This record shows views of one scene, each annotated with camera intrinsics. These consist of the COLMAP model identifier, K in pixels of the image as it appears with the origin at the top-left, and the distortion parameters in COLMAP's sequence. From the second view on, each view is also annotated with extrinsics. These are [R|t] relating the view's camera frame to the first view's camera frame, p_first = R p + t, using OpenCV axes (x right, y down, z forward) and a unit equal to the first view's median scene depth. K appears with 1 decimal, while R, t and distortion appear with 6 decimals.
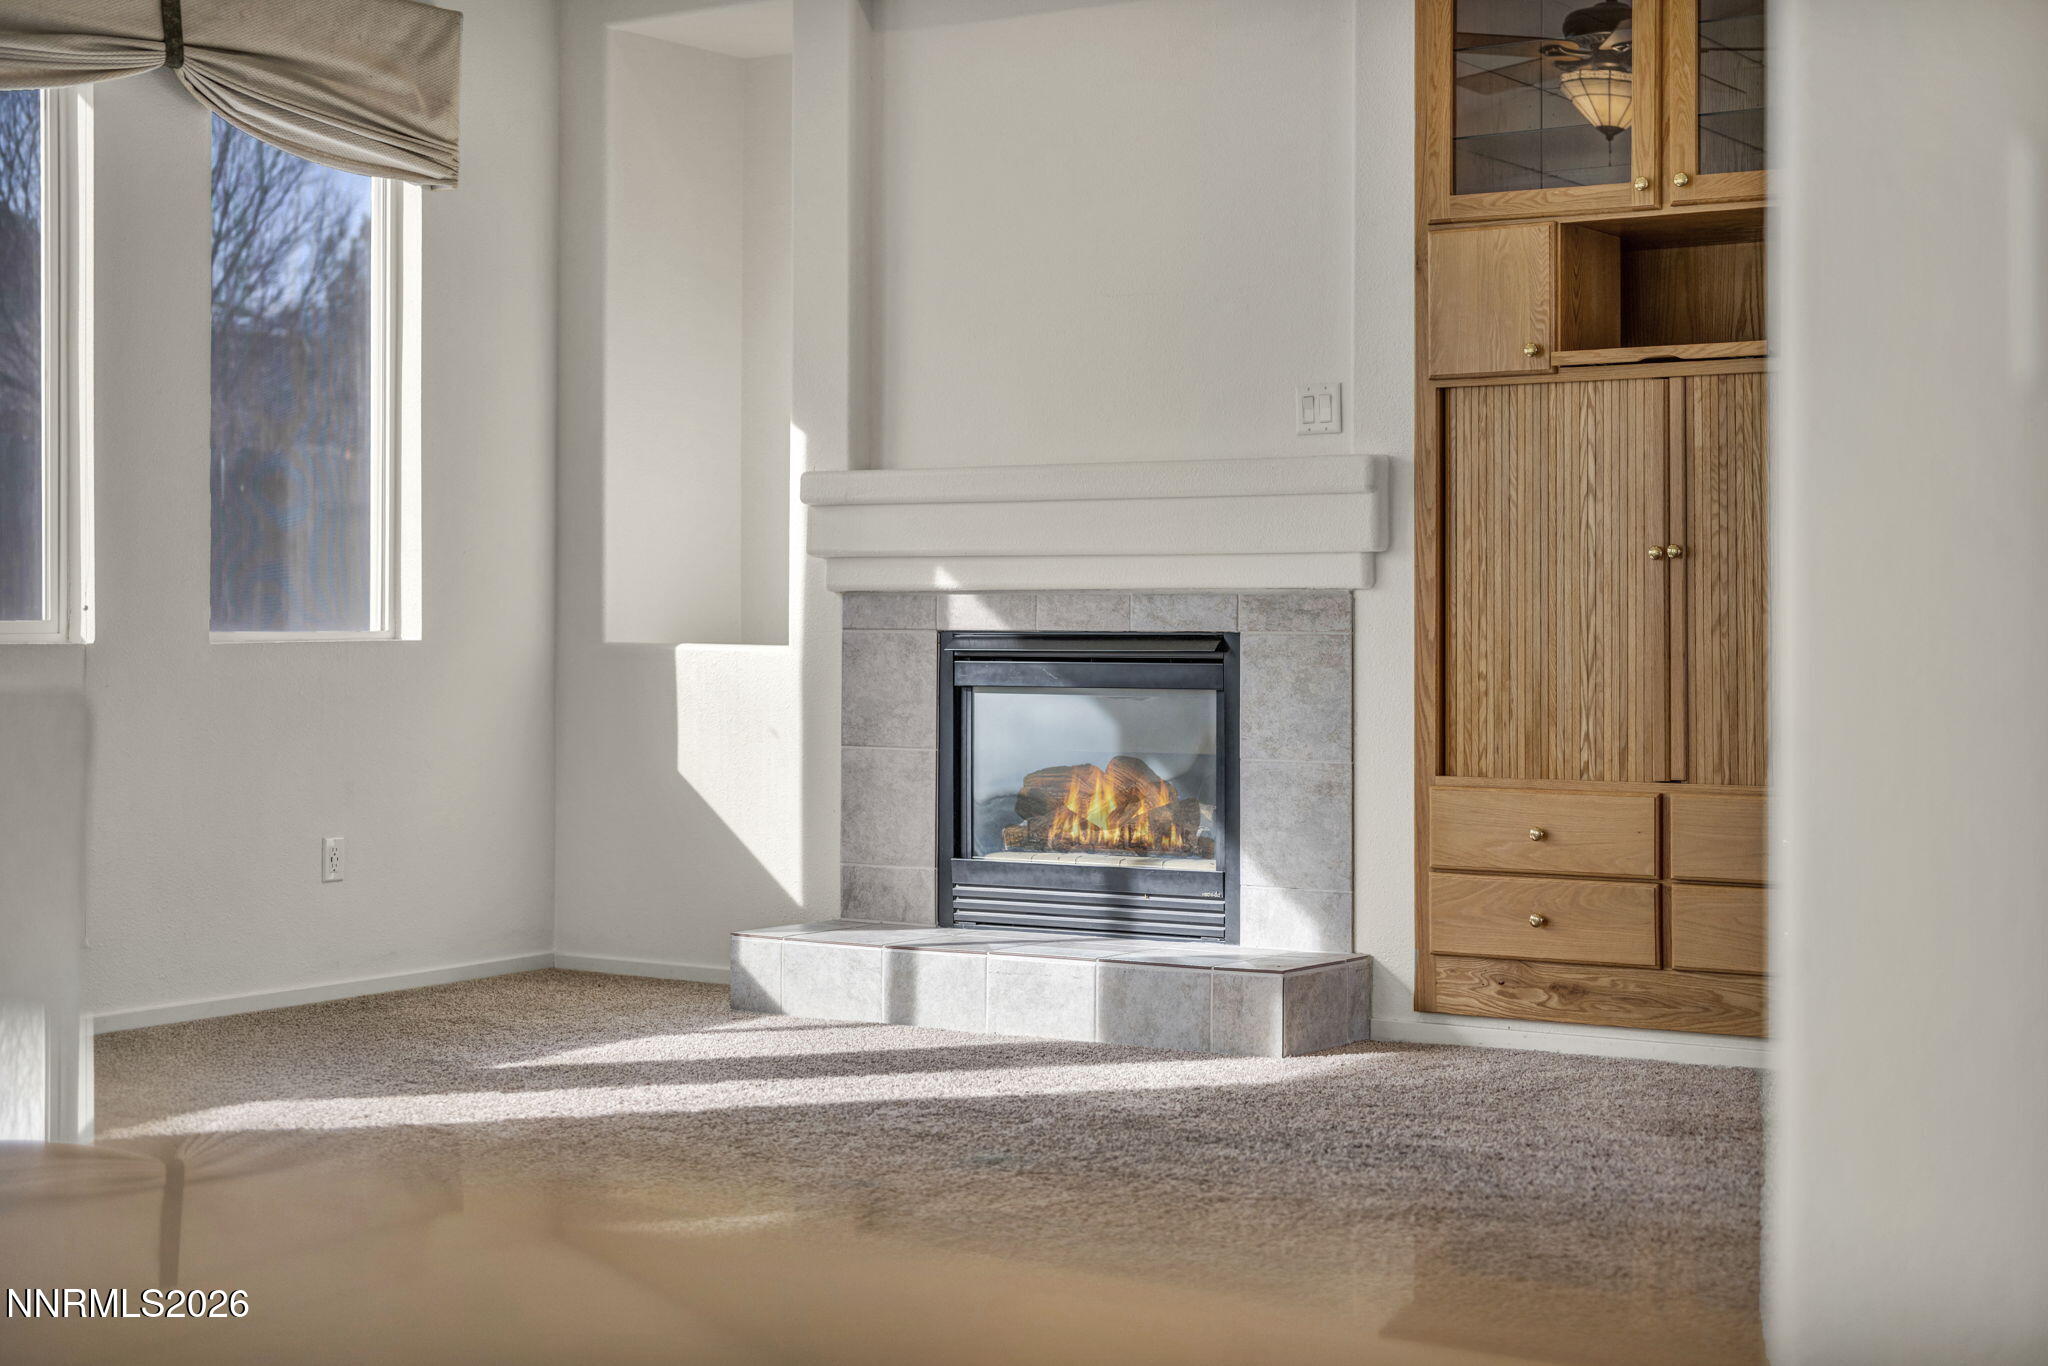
lens RADIAL K [[3075.6, 0, 1024.0], [0, 3075.6, 683.0], [0, 0, 1]] dist [0.003414, -0.047098]
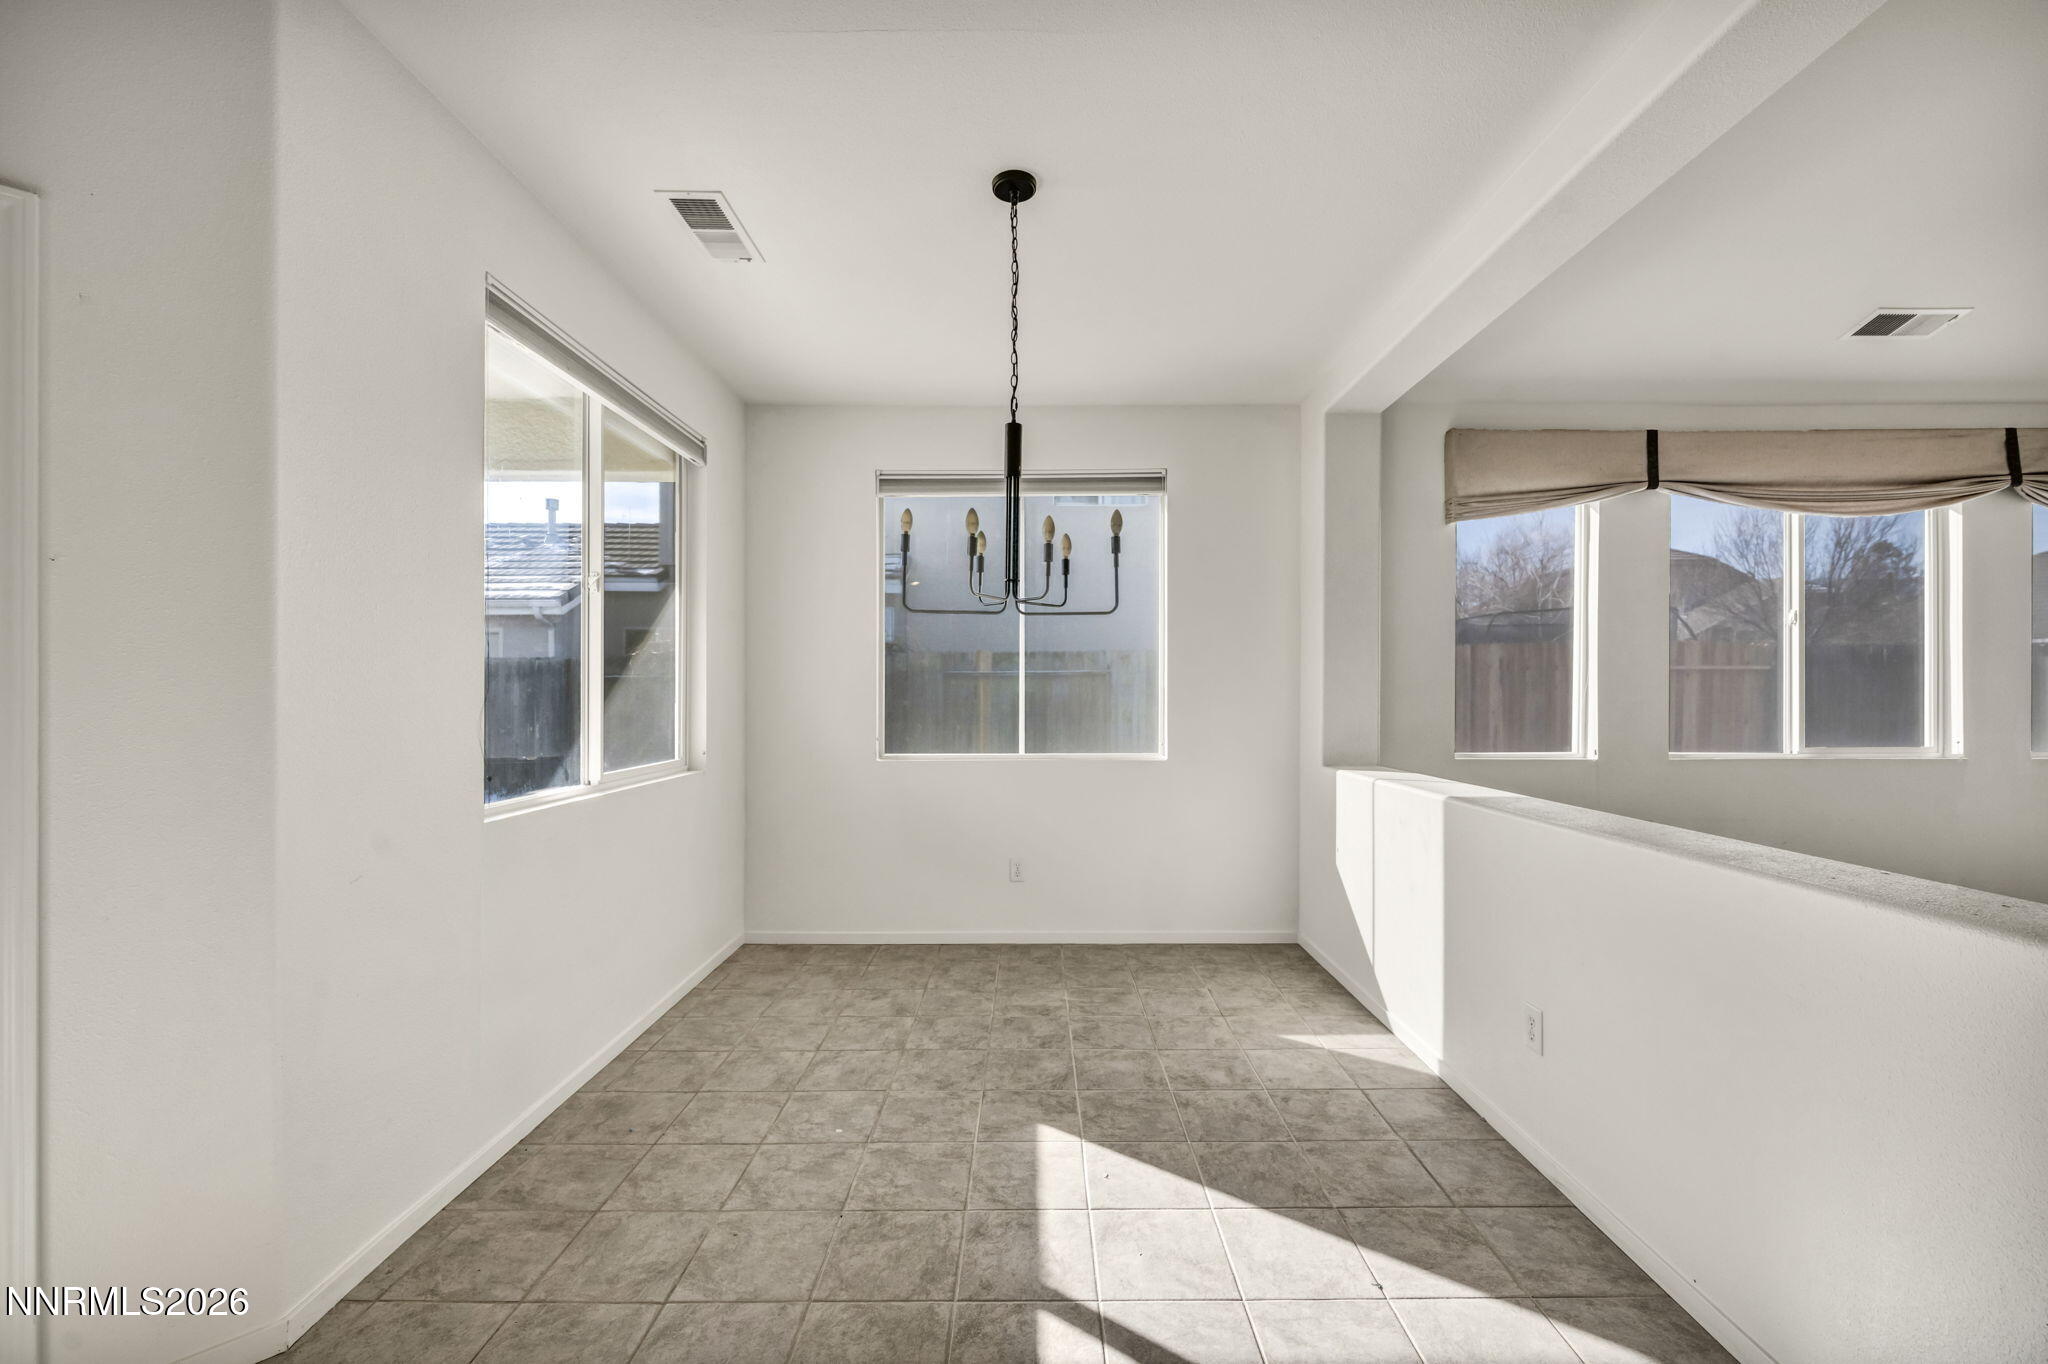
lens RADIAL K [[824.5, 0, 1038.5], [0, 824.5, 689.0], [0, 0, 1]] dist [0.000365, -0.000177]
pose [[0.551534, -0.007886, -0.834115, -0.180601], [-0.009868, 0.999824, -0.015978, -0.047256], [0.834094, 0.017043, 0.551359, 0.137881]]
